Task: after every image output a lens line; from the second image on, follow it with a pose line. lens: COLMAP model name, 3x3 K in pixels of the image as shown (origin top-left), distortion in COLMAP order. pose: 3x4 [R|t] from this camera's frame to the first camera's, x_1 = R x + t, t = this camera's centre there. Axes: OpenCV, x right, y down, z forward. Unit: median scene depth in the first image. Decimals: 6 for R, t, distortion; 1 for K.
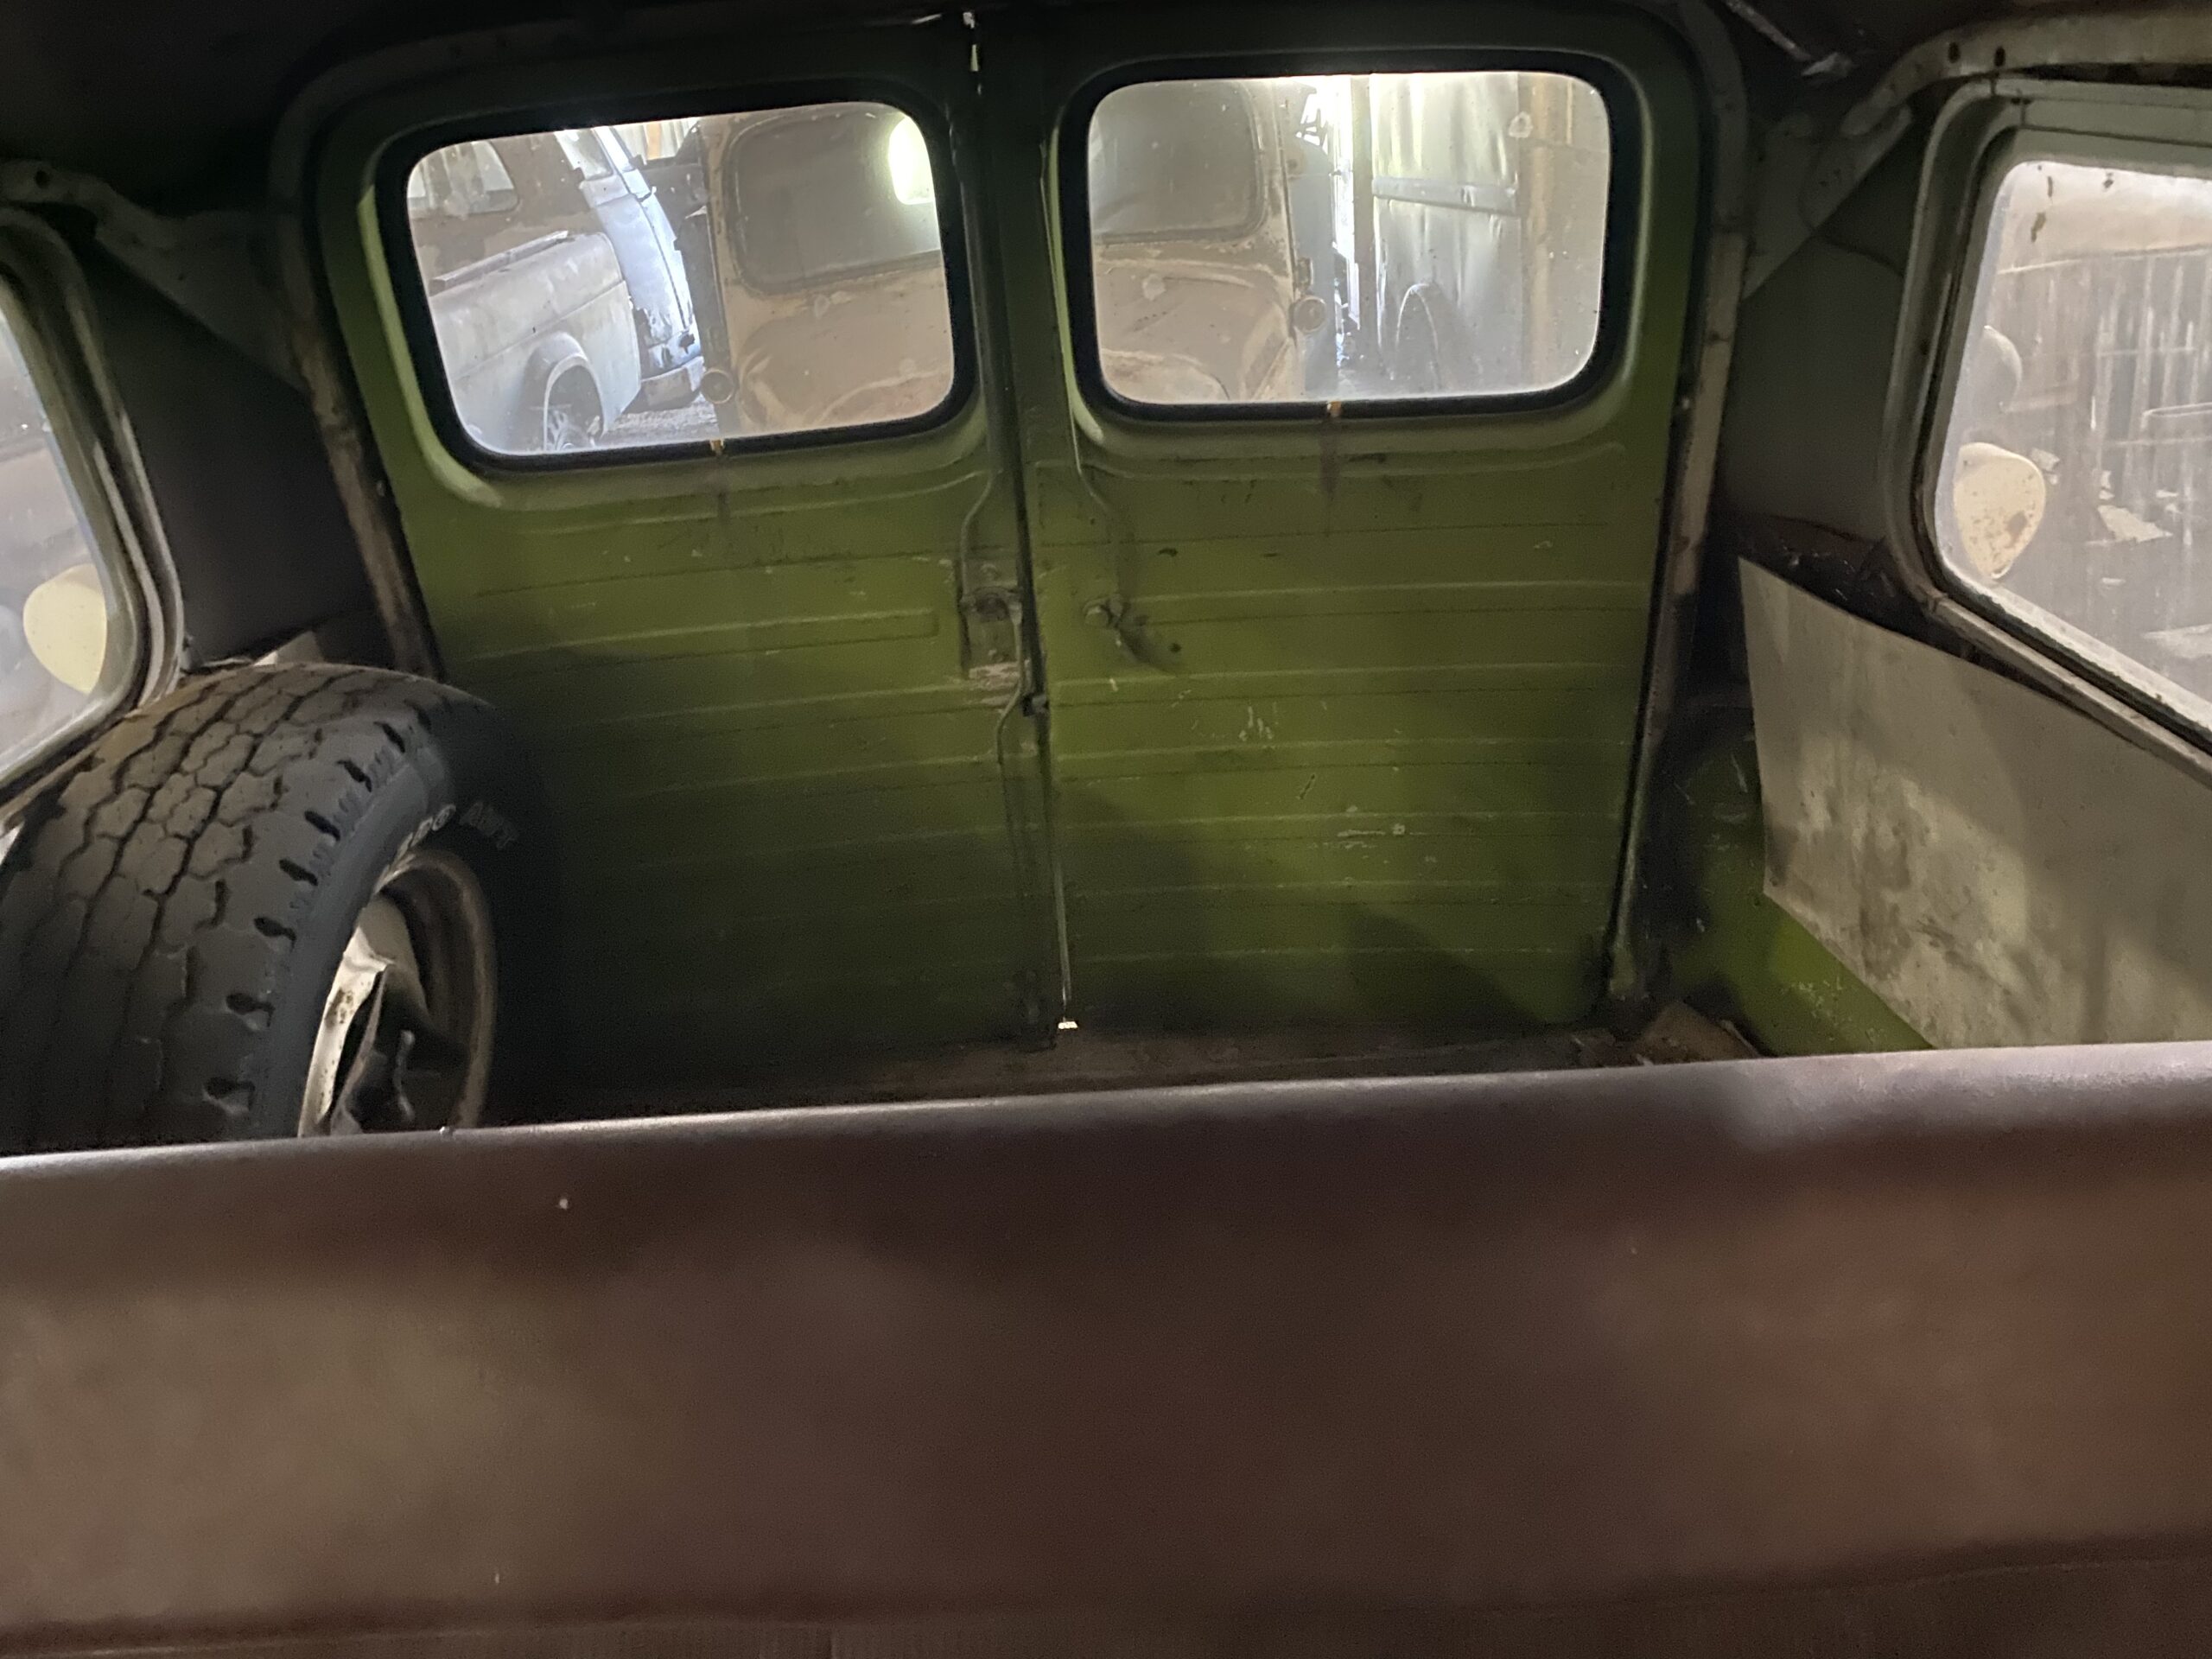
lens RADIAL K [[1682.7, 0, 1124.1], [0, 1682.7, 832.6], [0, 0, 1]] dist [0.046393, -0.046721]
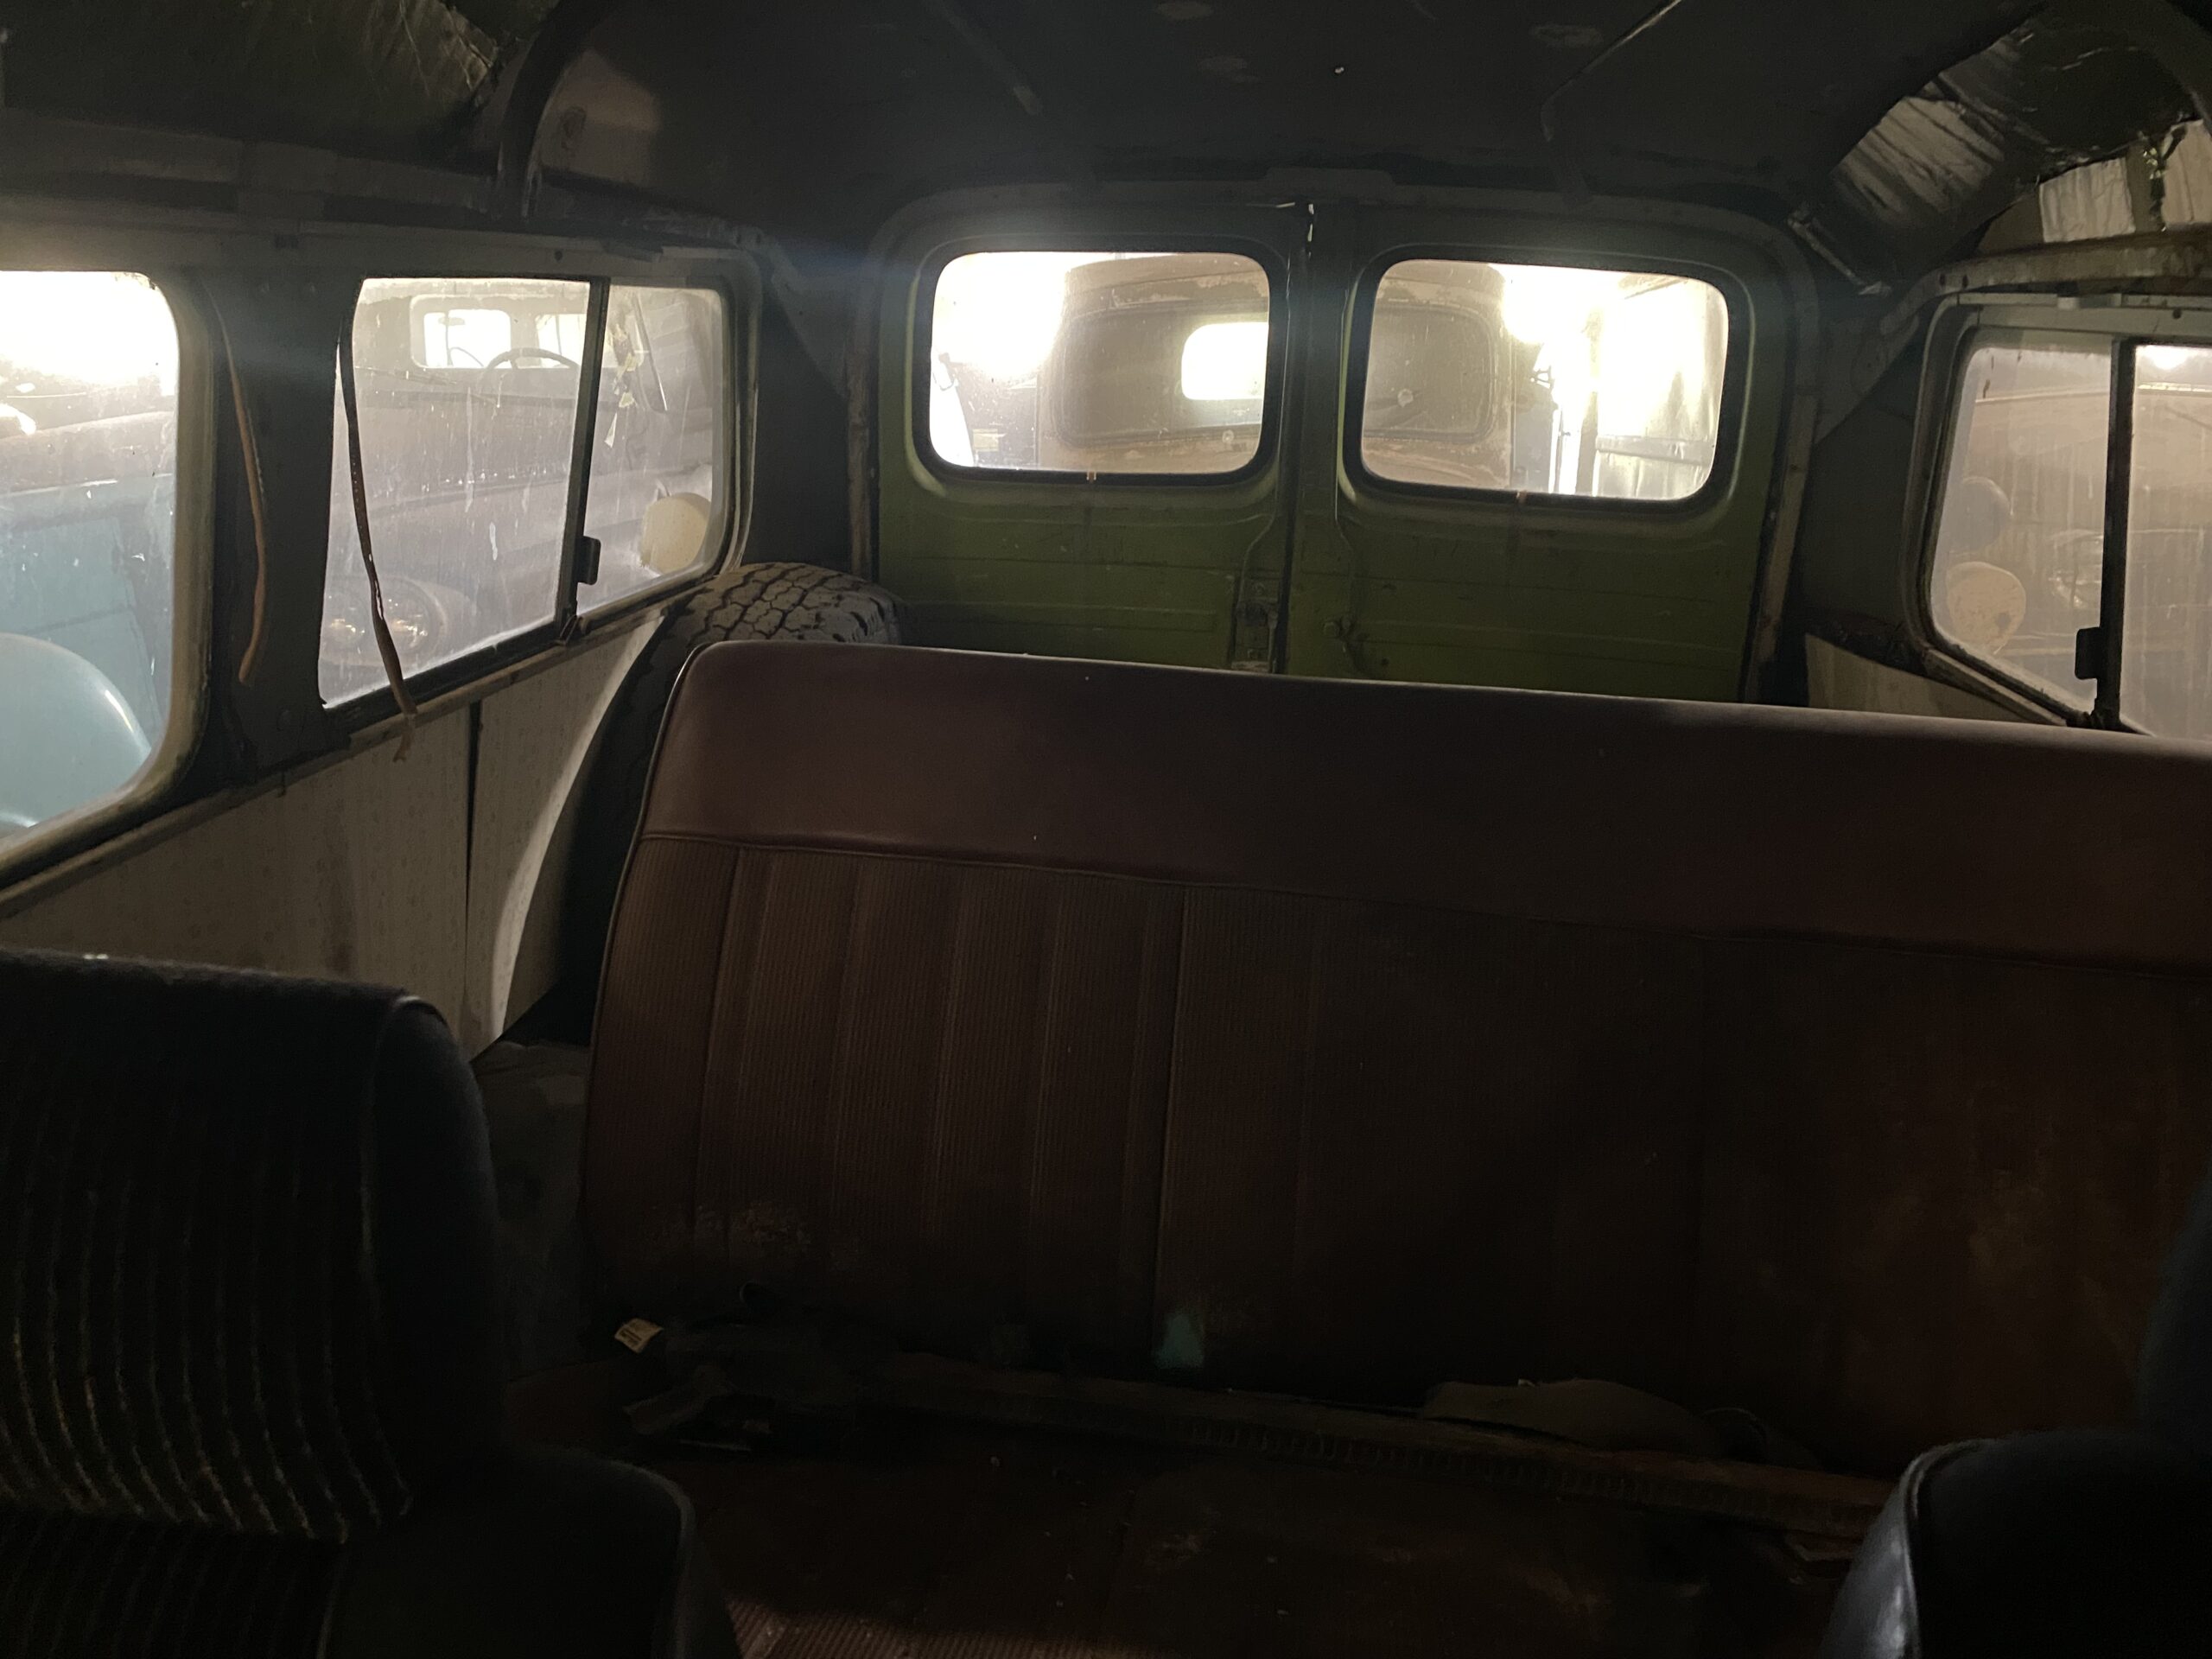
lens RADIAL K [[1682.7, 0, 1109.6], [0, 1682.7, 822.7], [0, 0, 1]] dist [0.046393, -0.046721]
pose [[0.983695, 0.137037, -0.116469, -0.015178], [-0.151807, 0.979934, -0.129168, 0.286786], [0.096432, 0.144742, 0.984759, -0.446531]]
